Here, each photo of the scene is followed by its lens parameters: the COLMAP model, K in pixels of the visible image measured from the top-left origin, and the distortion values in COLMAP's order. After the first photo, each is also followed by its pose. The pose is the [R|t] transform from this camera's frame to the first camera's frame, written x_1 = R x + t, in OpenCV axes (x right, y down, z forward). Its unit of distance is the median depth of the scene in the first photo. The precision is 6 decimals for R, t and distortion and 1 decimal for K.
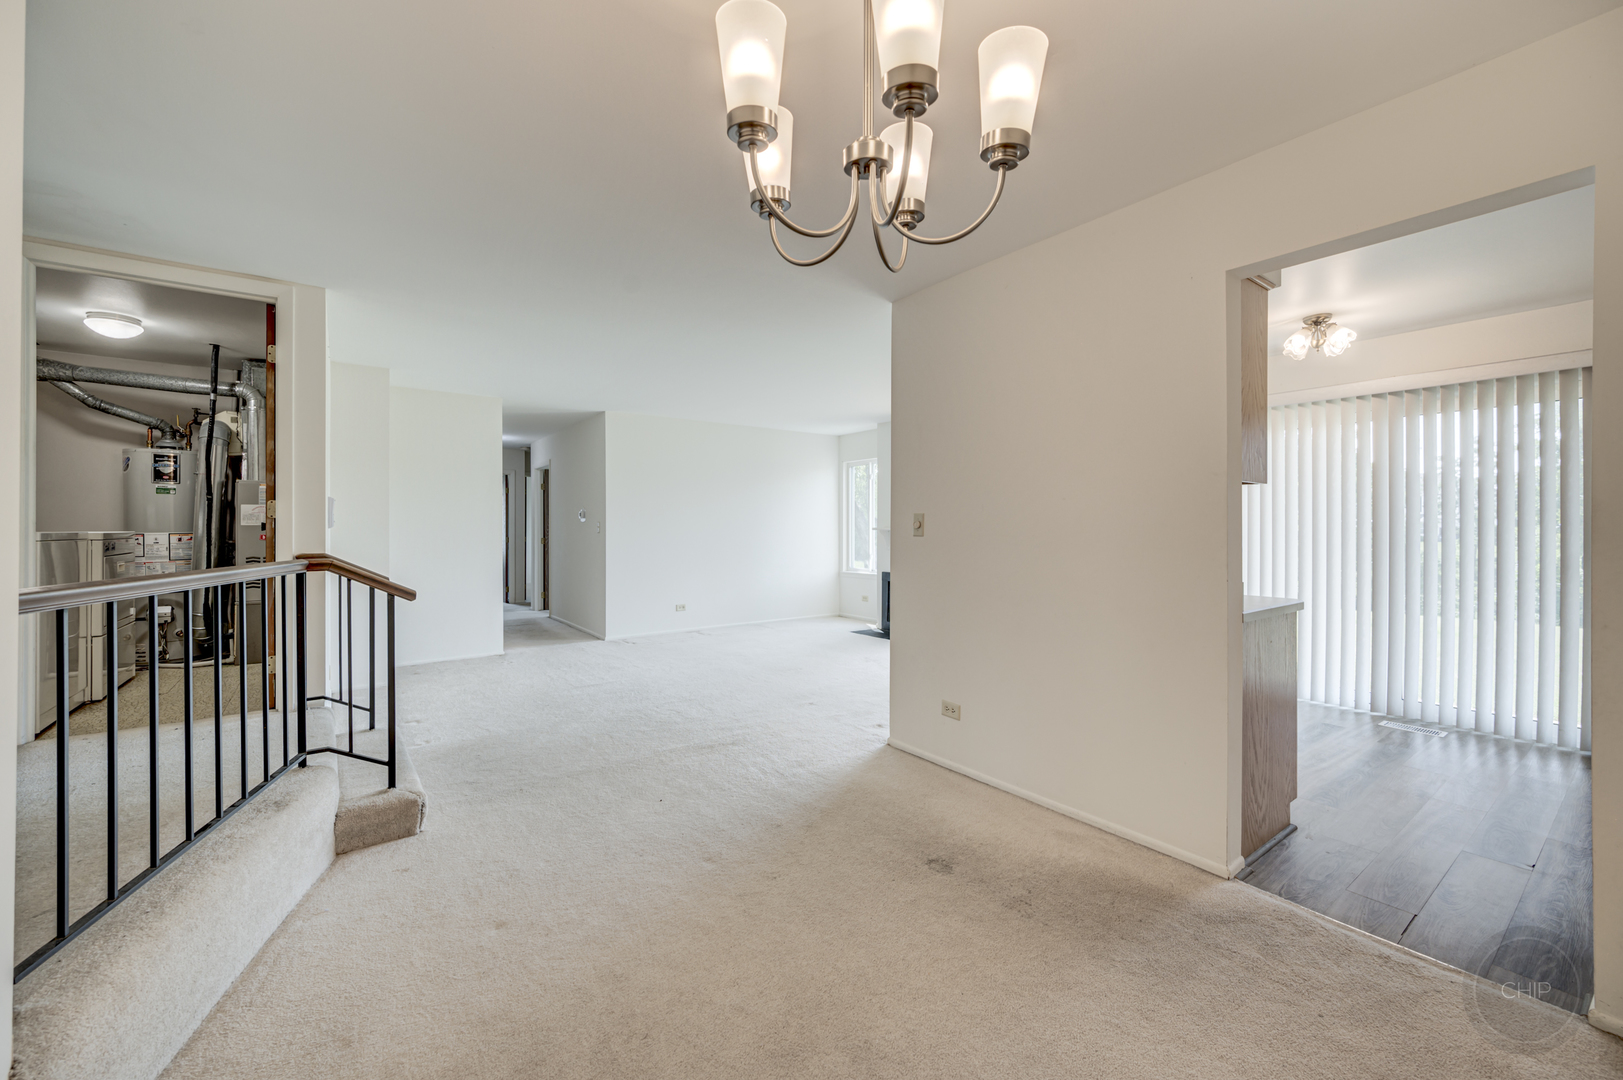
lens RADIAL K [[641.5, 0, 811.5], [0, 641.5, 534.9], [0, 0, 1]] dist [-0.003246, -0.000459]
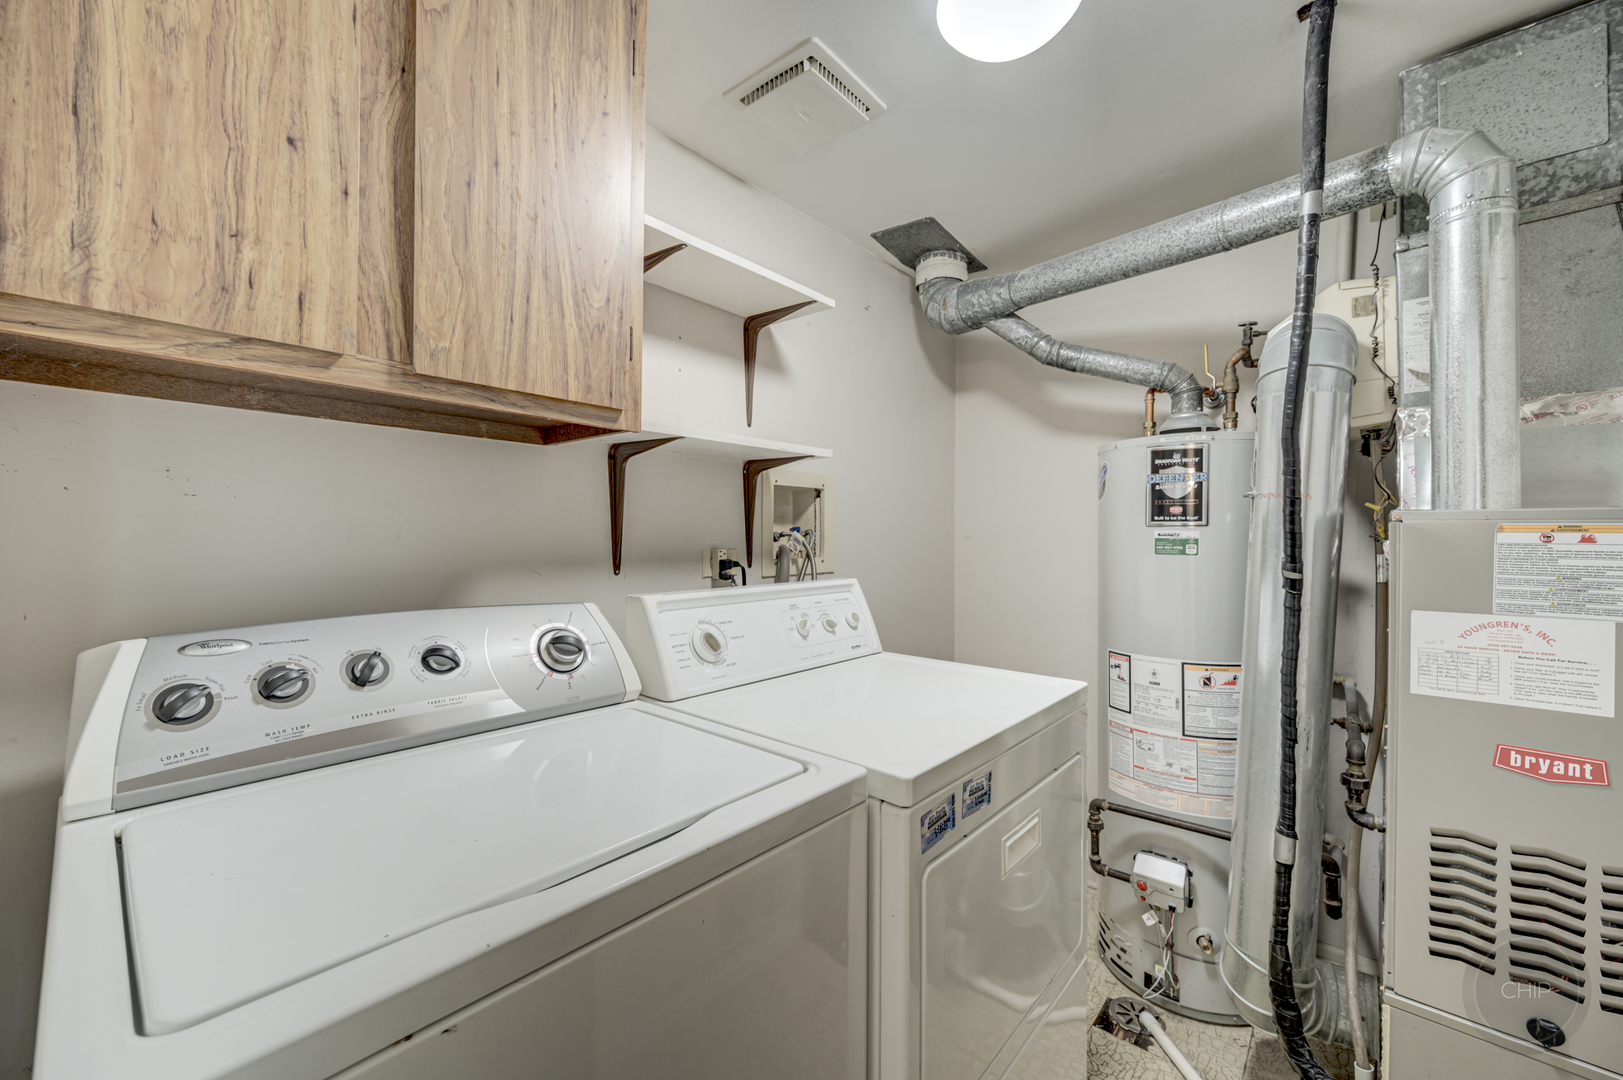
lens RADIAL K [[634.8, 0, 811.5], [0, 634.8, 540.0], [0, 0, 1]] dist [0.003587, 0.000093]
pose [[0.222481, 0.002626, -0.974934, -0.694844], [-0.011216, 0.999937, 0.000134, -0.069745], [0.974873, 0.010905, 0.222496, 0.708195]]
